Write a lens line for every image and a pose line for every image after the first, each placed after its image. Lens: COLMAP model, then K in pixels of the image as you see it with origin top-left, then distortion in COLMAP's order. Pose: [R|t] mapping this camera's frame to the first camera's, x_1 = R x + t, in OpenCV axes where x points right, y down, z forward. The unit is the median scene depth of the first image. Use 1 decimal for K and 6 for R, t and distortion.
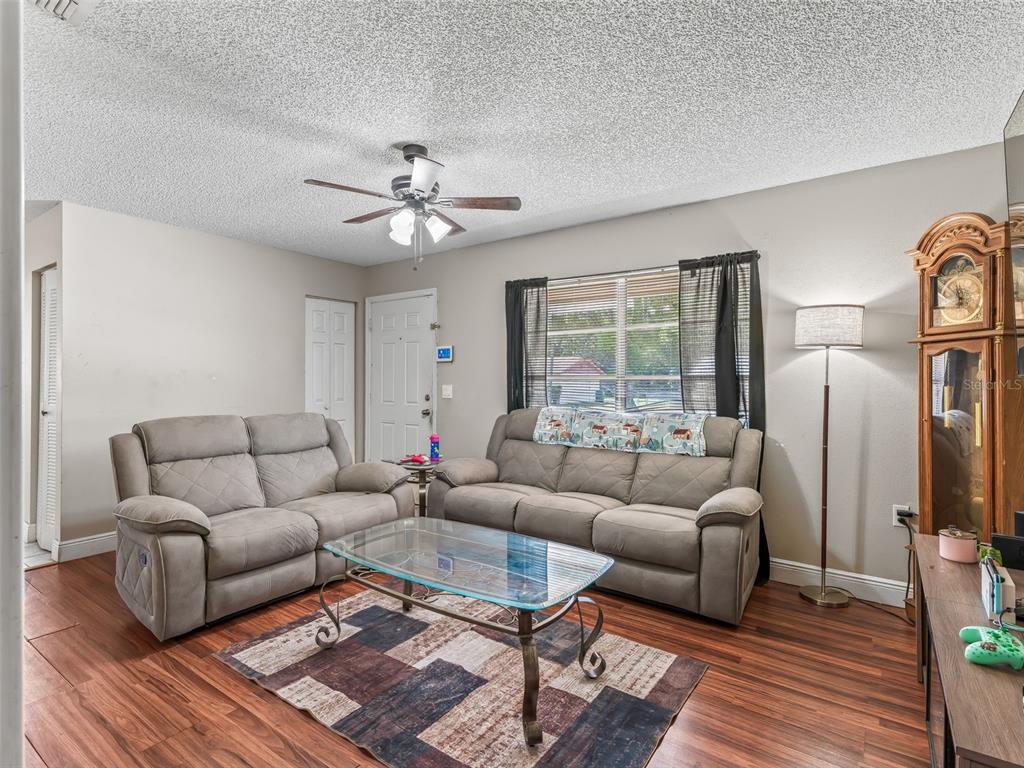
lens RADIAL K [[529.3, 0, 509.0], [0, 529.3, 376.7], [0, 0, 1]] dist [0.014888, 0.000426]
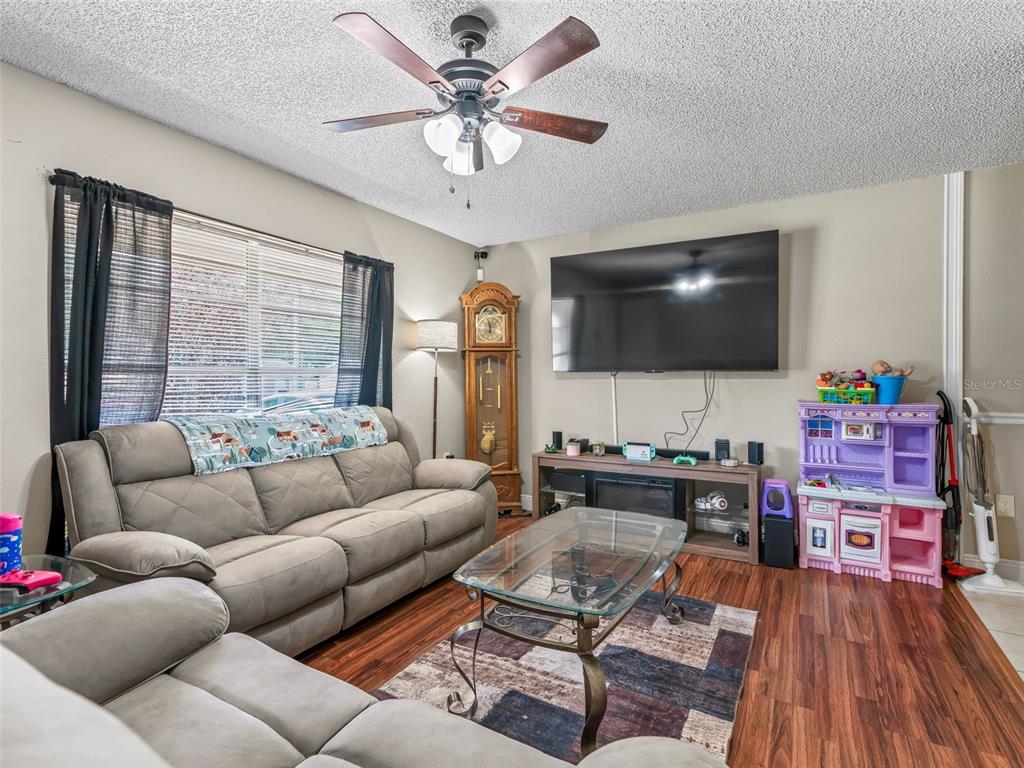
lens RADIAL K [[521.9, 0, 508.5], [0, 521.9, 371.7], [0, 0, 1]] dist [0.020730, -0.000404]
pose [[-0.105604, 0.008150, 0.994375, -0.781431], [-0.000270, 0.999966, -0.008225, 0.013814], [-0.994408, -0.001137, -0.105598, 0.938288]]
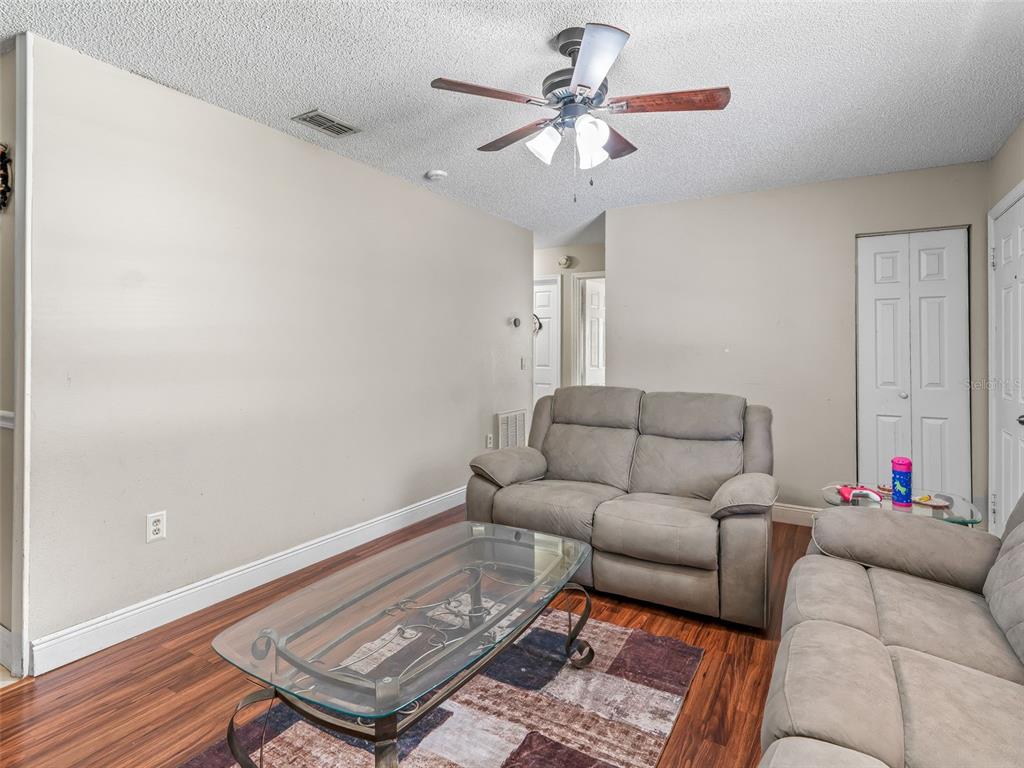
lens RADIAL K [[548.1, 0, 508.6], [0, 548.1, 345.8], [0, 0, 1]] dist [-0.000474, -0.000396]
pose [[0.093366, -0.010246, -0.995579, 0.511972], [-0.002092, 0.999943, -0.010487, 0.006173], [0.995630, 0.003062, 0.093339, 0.770593]]
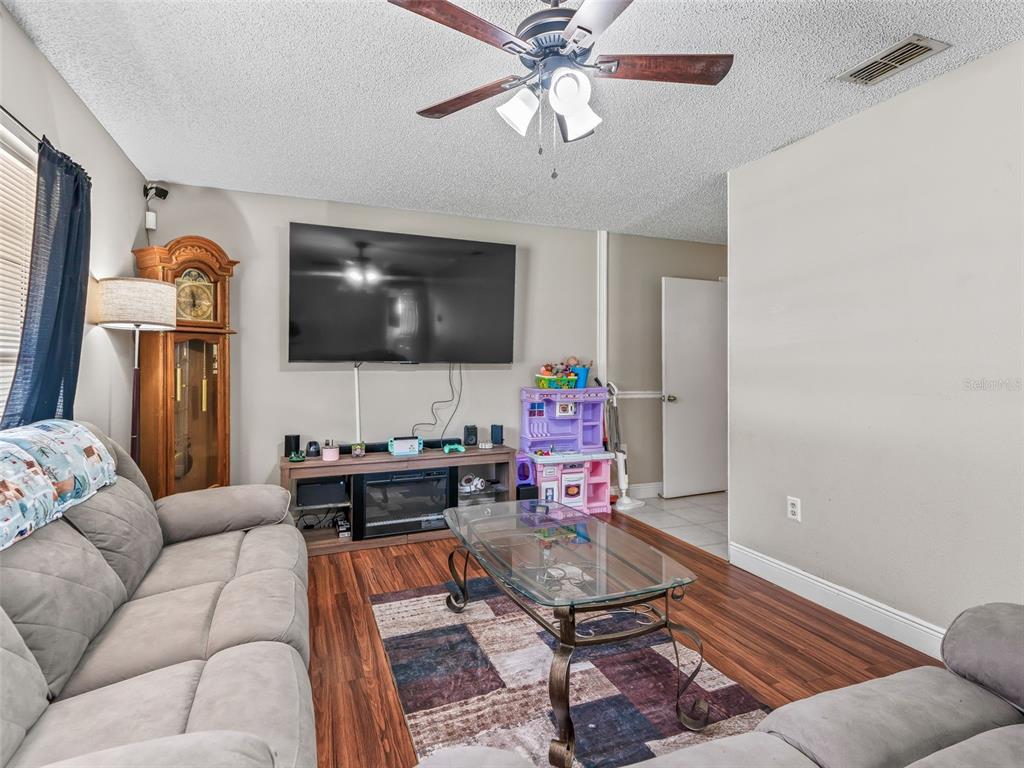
lens RADIAL K [[525.7, 0, 508.1], [0, 525.7, 360.1], [0, 0, 1]] dist [0.012409, -0.000224]
pose [[-0.845922, 0.005462, 0.533279, -0.411369], [-0.002047, 0.999907, -0.013488, 0.012979], [-0.533303, -0.012502, -0.845832, 1.400238]]
